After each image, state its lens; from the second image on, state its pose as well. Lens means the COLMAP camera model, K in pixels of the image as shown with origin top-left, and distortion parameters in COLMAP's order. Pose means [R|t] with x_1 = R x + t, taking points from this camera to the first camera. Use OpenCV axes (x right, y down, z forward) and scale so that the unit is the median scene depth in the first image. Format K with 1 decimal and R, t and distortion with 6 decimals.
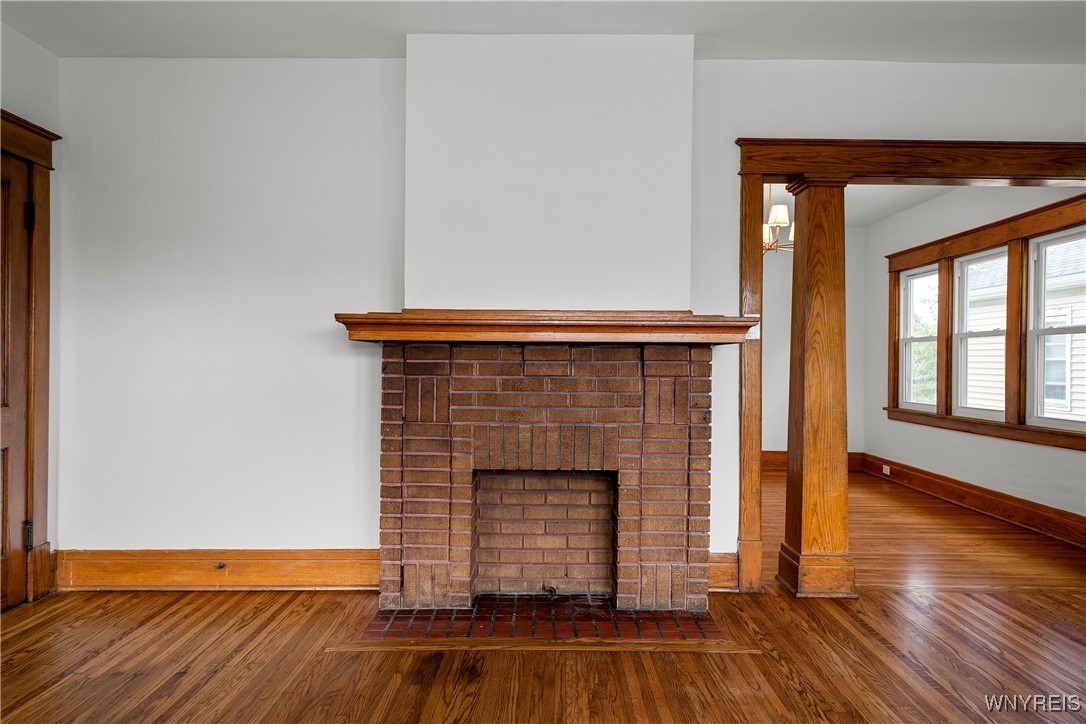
lens RADIAL K [[691.2, 0, 542.1], [0, 691.2, 367.3], [0, 0, 1]] dist [0.010547, -0.002072]
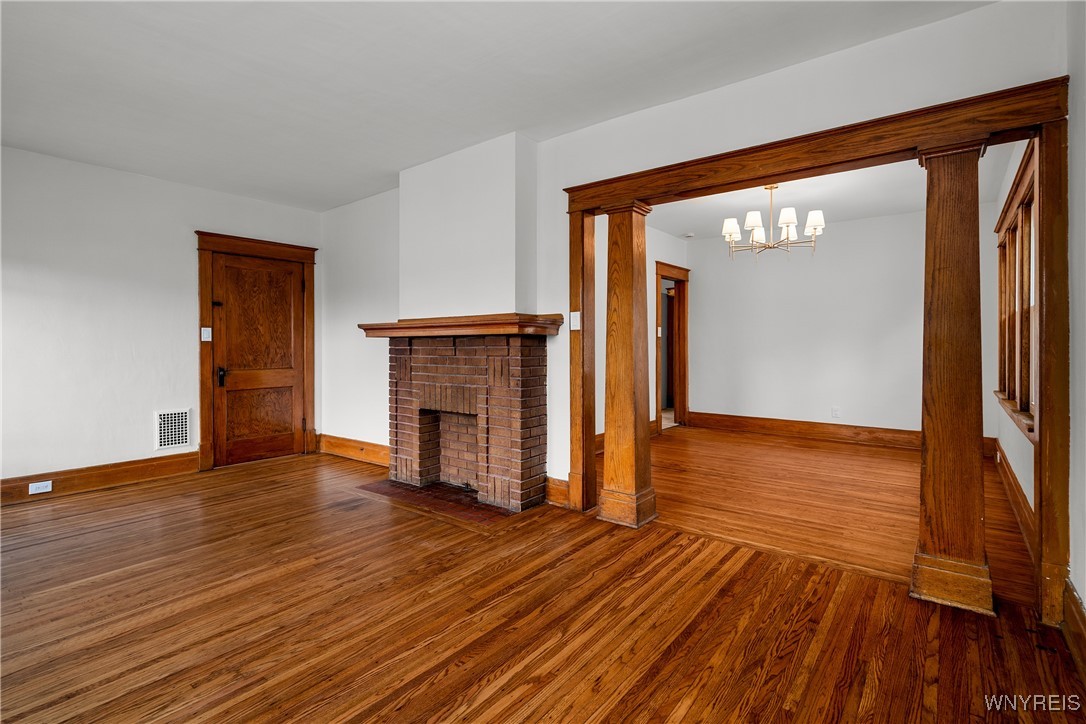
lens RADIAL K [[511.3, 0, 544.8], [0, 511.3, 353.0], [0, 0, 1]] dist [0.002056, 0.000330]
pose [[0.792041, -0.001851, -0.610465, 0.941859], [0.003211, 0.999994, 0.001135, 0.005068], [0.610459, -0.002859, 0.792043, 0.151009]]
